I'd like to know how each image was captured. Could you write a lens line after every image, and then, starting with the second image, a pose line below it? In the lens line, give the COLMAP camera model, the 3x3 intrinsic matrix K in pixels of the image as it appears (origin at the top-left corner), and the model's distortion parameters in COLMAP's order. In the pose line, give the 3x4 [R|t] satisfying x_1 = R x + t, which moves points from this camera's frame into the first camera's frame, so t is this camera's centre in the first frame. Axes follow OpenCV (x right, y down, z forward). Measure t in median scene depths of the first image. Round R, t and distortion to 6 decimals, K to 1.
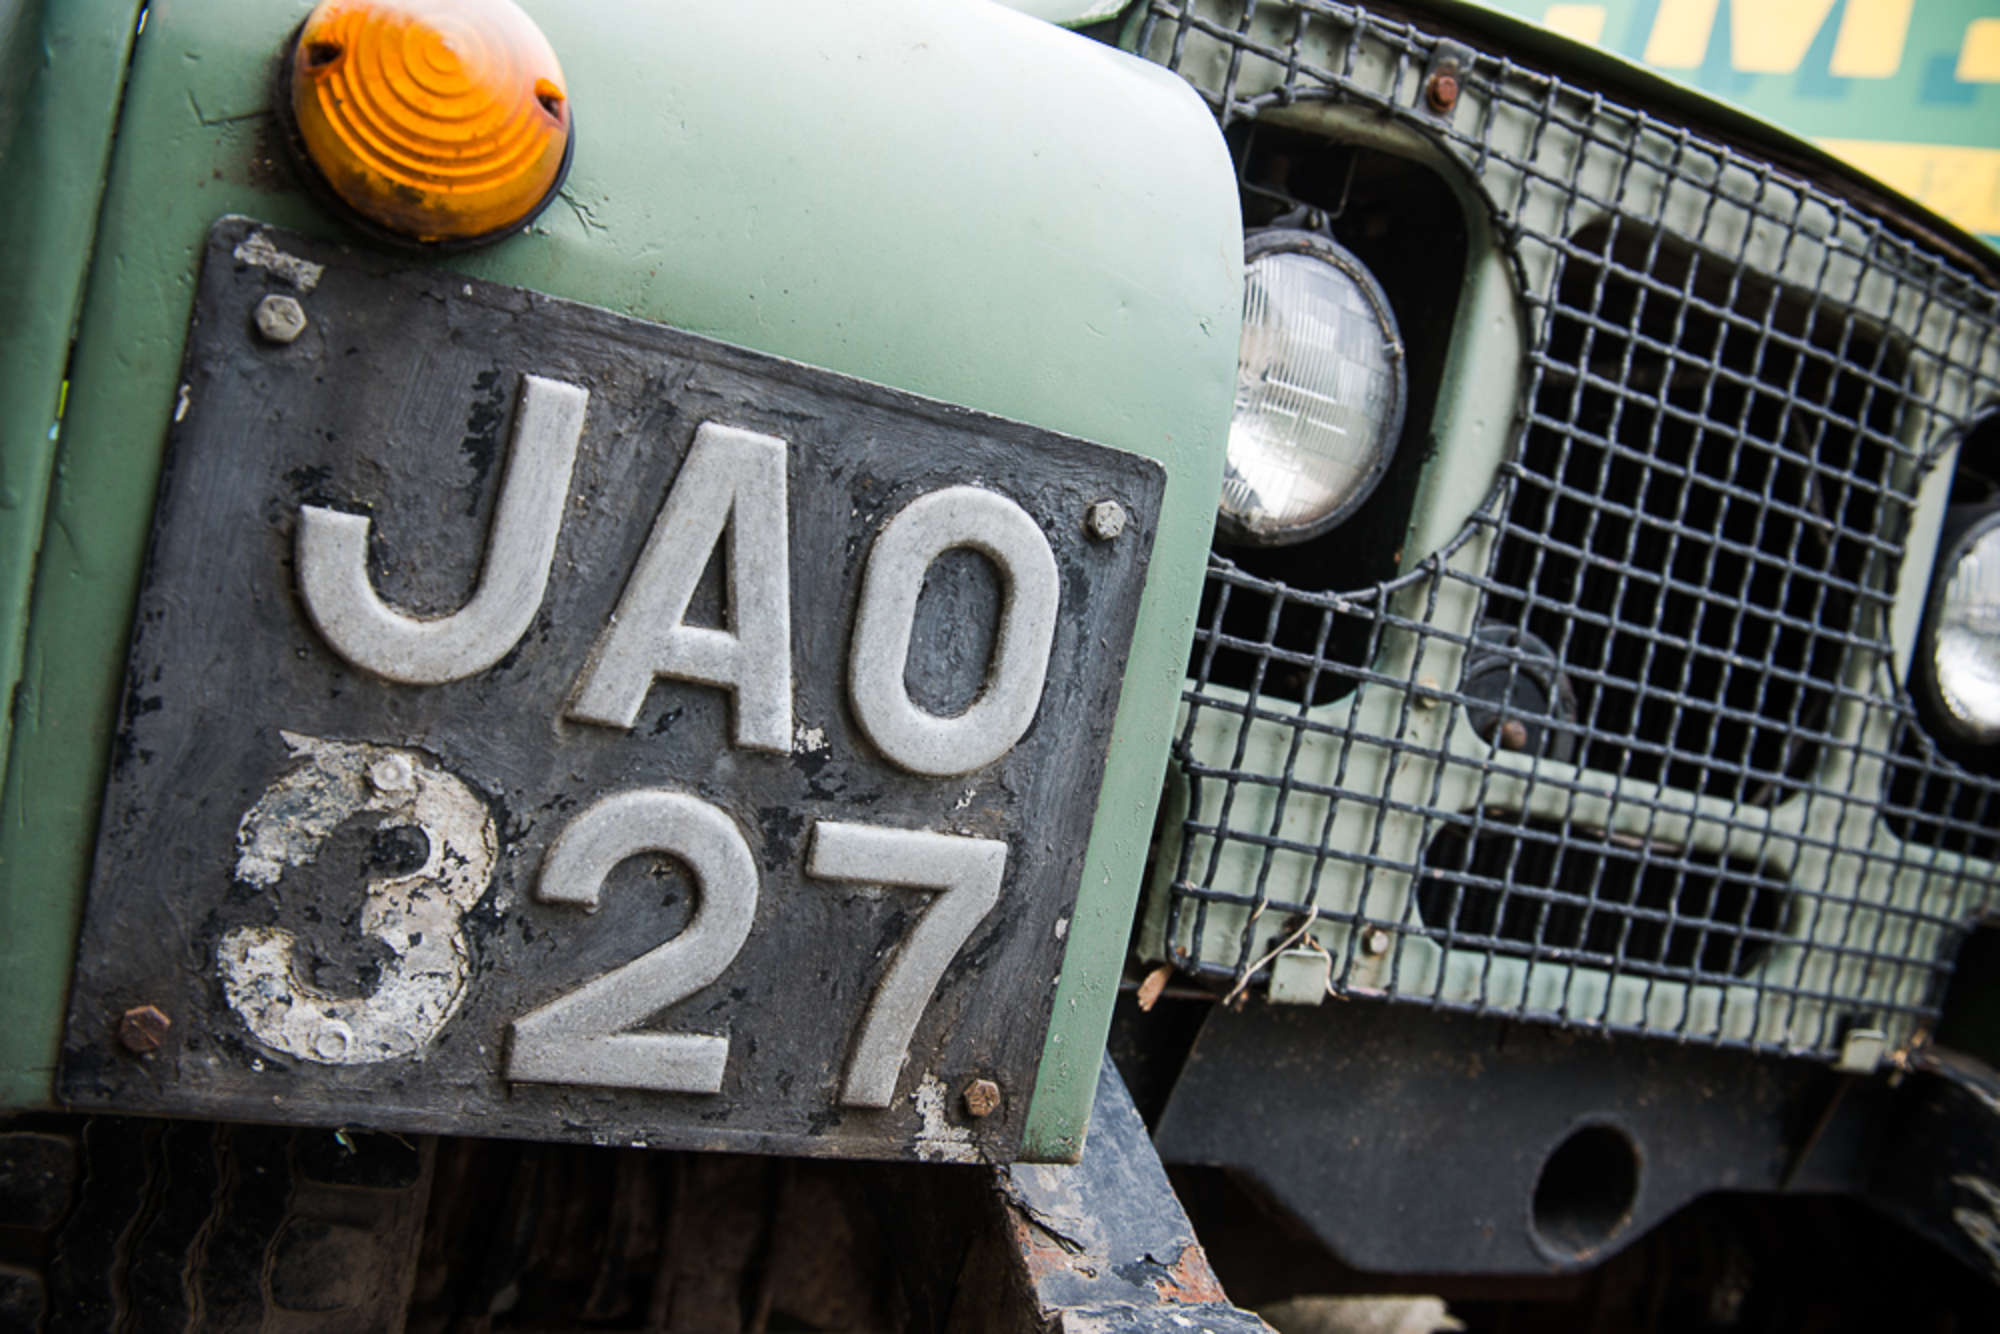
lens RADIAL K [[1635.9, 0, 1000.0], [0, 1635.9, 667.0], [0, 0, 1]] dist [-0.045876, 0.001039]
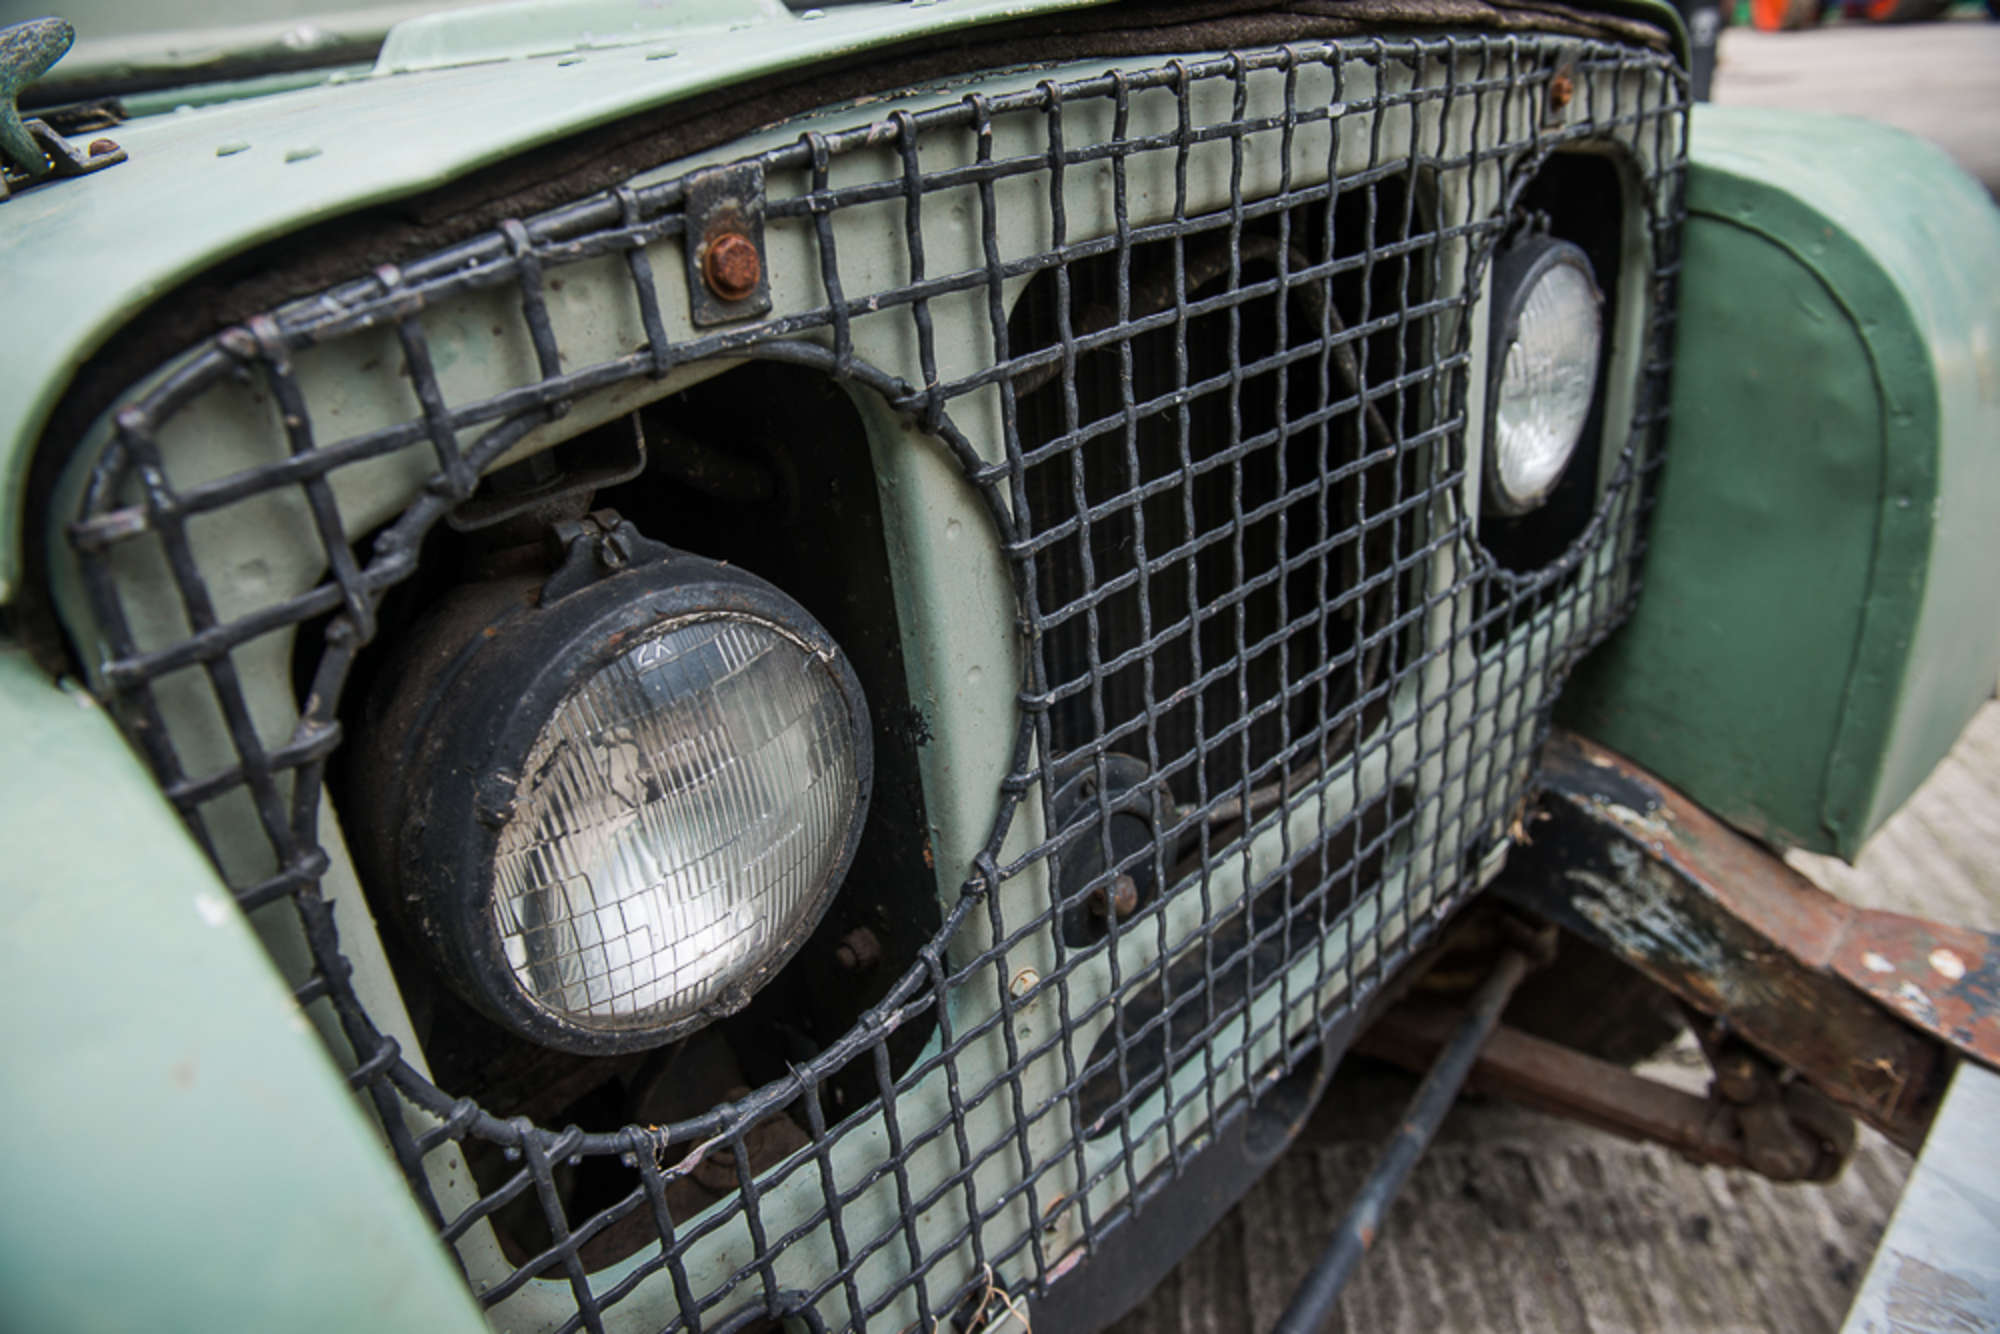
lens RADIAL K [[1319.1, 0, 990.8], [0, 1319.1, 667.8], [0, 0, 1]] dist [-0.058828, -0.004497]
pose [[0.896245, -0.417674, 0.149309, 0.221654], [0.307598, 0.827780, 0.469217, -0.412636], [-0.319575, -0.374606, 0.870369, 0.522806]]
